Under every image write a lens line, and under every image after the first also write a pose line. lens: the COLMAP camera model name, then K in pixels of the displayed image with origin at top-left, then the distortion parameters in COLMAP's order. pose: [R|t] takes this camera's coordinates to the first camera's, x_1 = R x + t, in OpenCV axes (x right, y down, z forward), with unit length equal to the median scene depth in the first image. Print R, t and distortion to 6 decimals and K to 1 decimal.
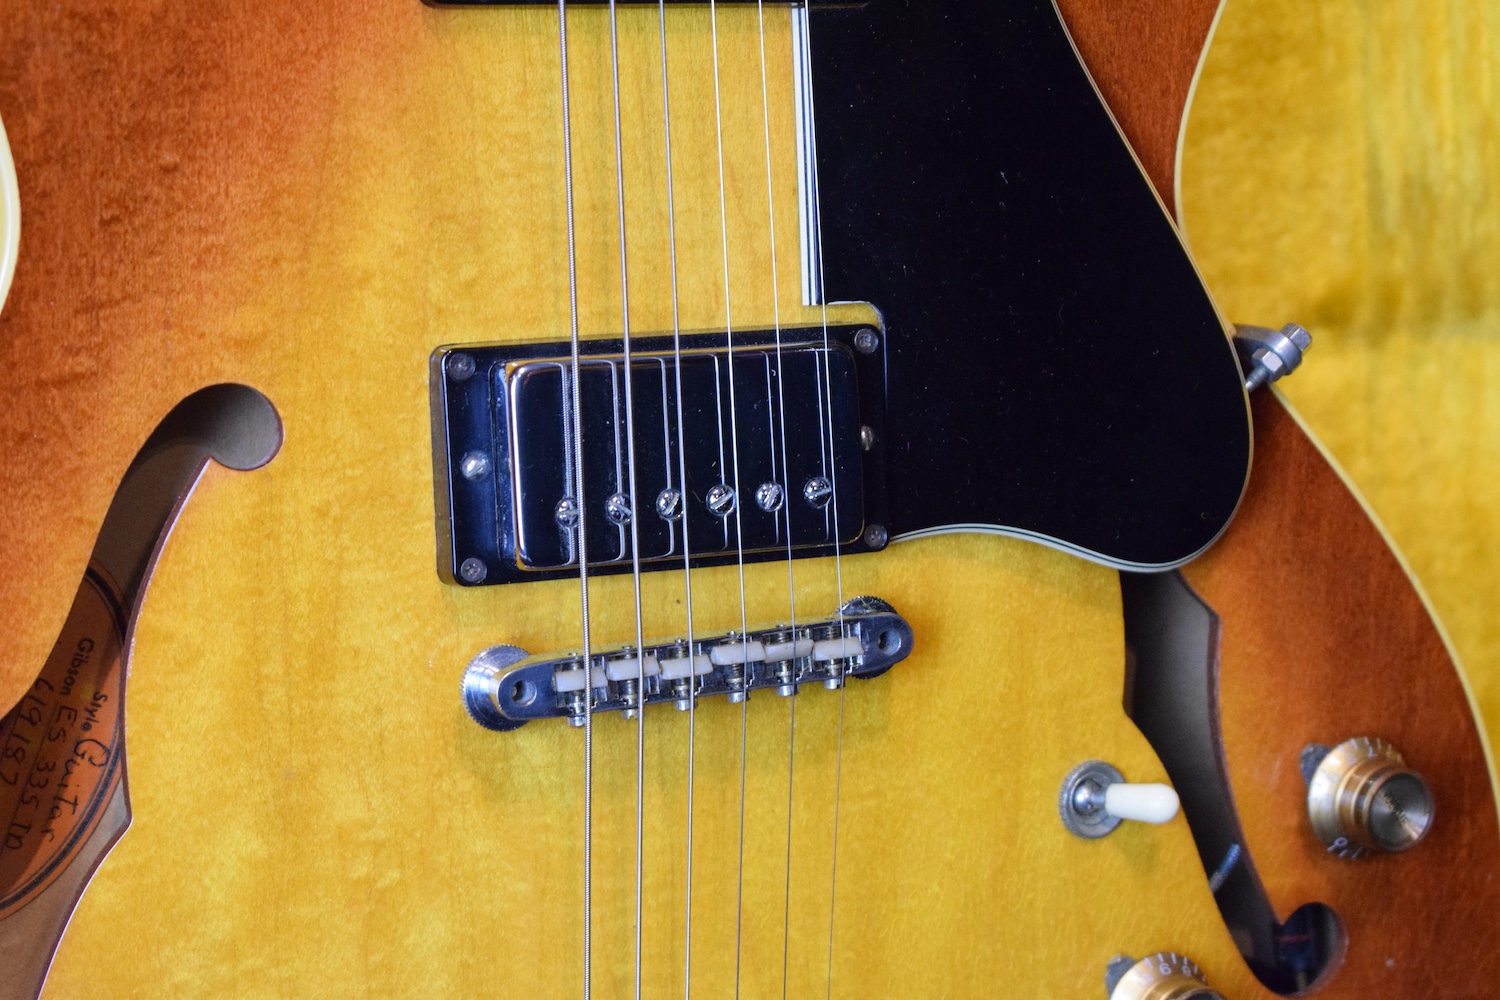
lens RADIAL K [[3308.3, 0, 728.2], [0, 3308.3, 519.4], [0, 0, 1]] dist [0.043644, 0.052529]
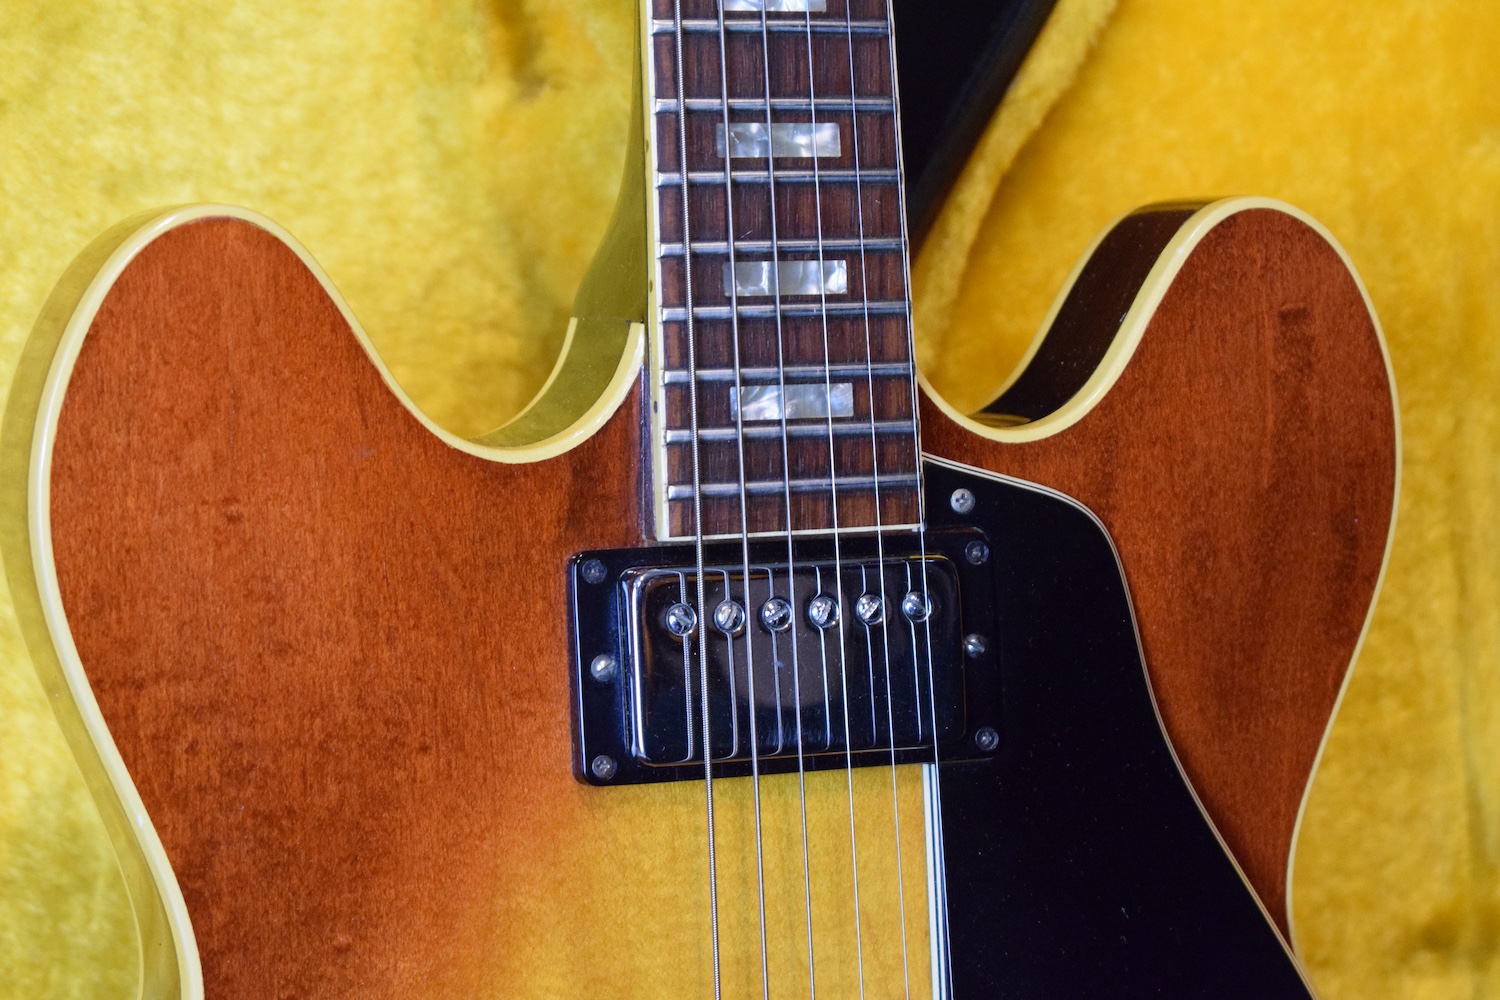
lens RADIAL K [[3308.3, 0, 728.2], [0, 3308.3, 519.4], [0, 0, 1]] dist [0.043644, 0.052529]
pose [[0.999639, -0.005571, -0.026274, -0.015222], [0.003450, 0.996783, -0.080068, -0.151934], [0.026635, 0.079948, 0.996443, -0.066950]]
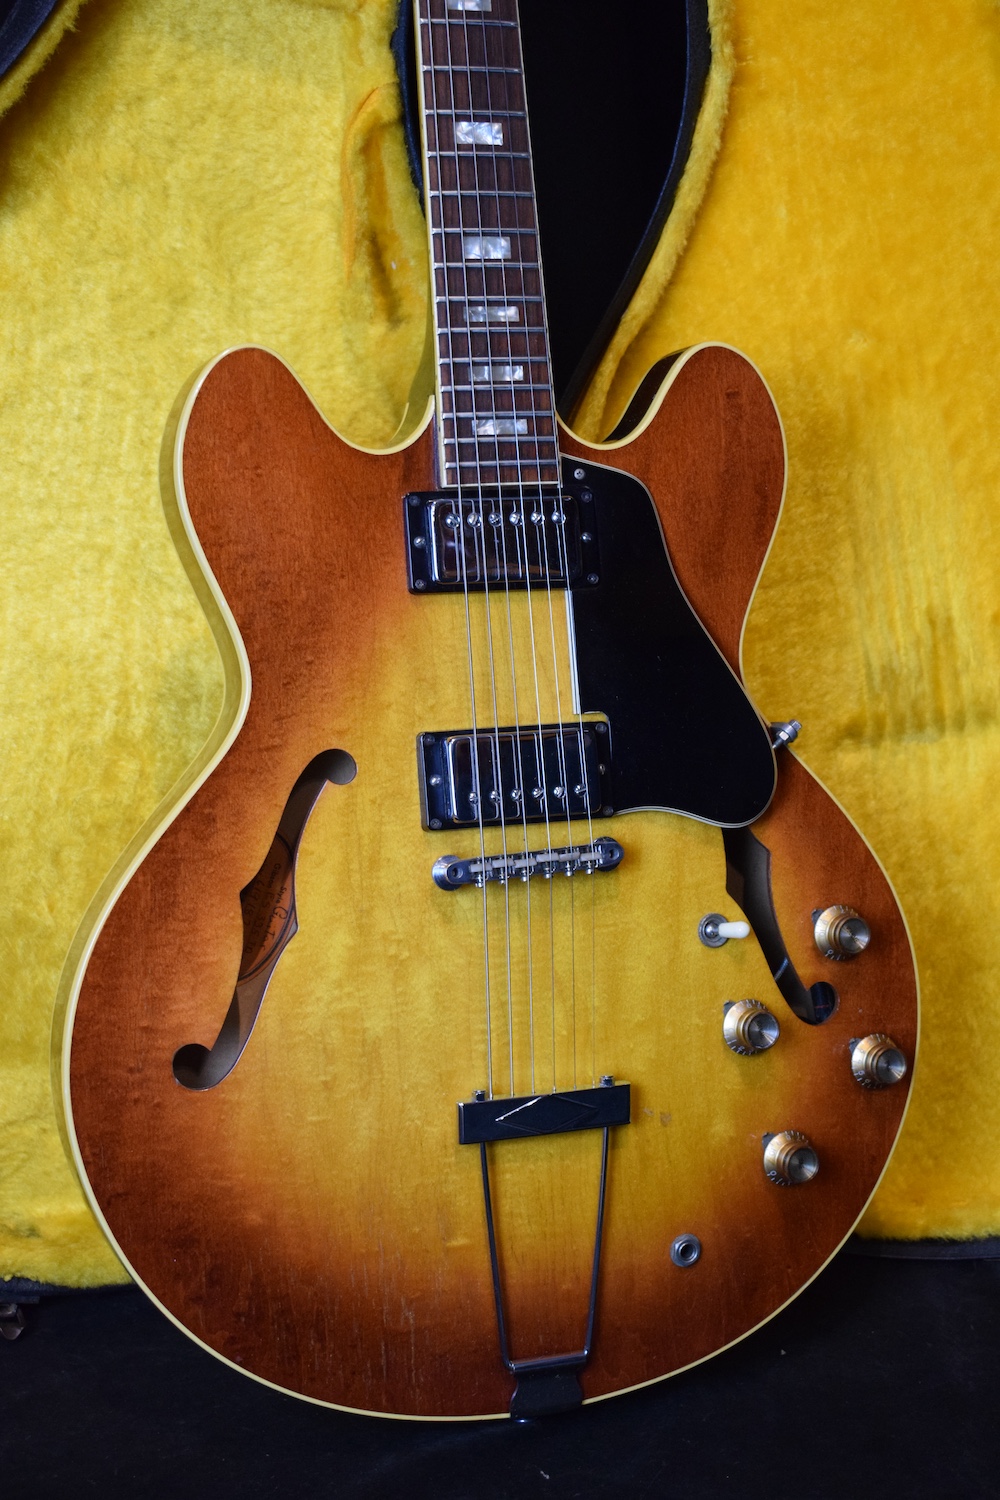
lens RADIAL K [[2382.6, 0, 461.2], [0, 2382.6, 747.5], [0, 0, 1]] dist [-0.003321, -0.135080]
pose [[0.994875, -0.032617, -0.095710, 0.108957], [0.021974, 0.993665, -0.110216, 0.151017], [0.098699, 0.107548, 0.989289, -0.720575]]
